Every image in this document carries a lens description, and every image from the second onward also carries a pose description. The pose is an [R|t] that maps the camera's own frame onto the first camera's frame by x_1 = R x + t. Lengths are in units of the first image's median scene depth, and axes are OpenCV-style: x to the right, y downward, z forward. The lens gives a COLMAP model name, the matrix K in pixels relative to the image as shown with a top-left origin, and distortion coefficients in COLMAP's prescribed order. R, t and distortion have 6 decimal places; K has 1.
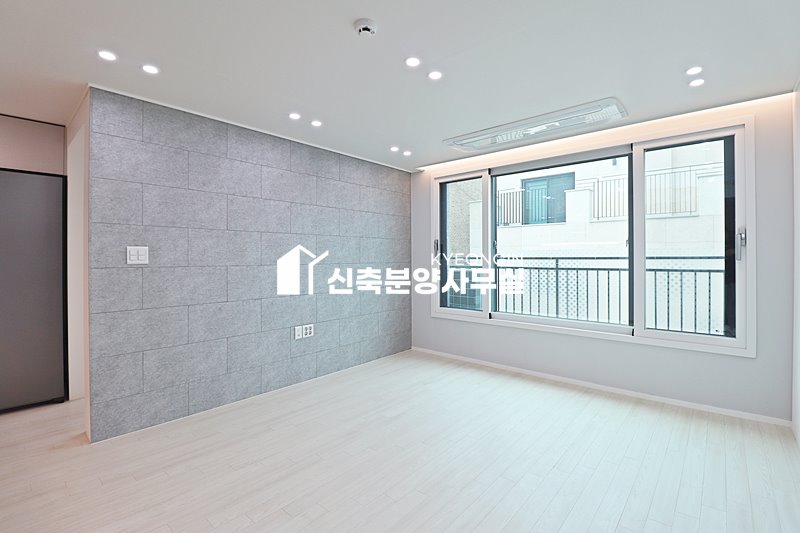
lens RADIAL K [[370.2, 0, 406.0], [0, 370.2, 257.2], [0, 0, 1]] dist [-0.001849, -0.011872]
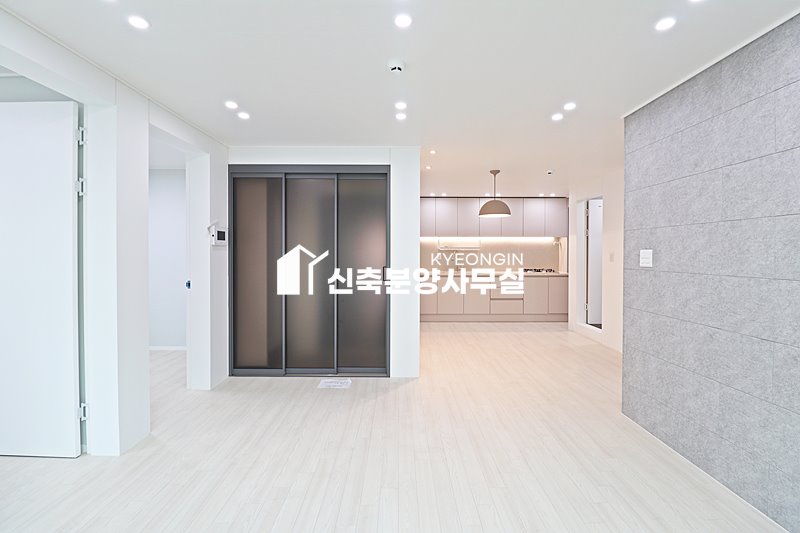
lens RADIAL K [[370.2, 0, 403.4], [0, 370.2, 258.1], [0, 0, 1]] dist [-0.001849, -0.011872]
pose [[-0.754307, 0.007900, -0.656474, 0.299164], [-0.001017, 0.999912, 0.013201, -0.012310], [0.656521, 0.010626, -0.754233, 0.881810]]
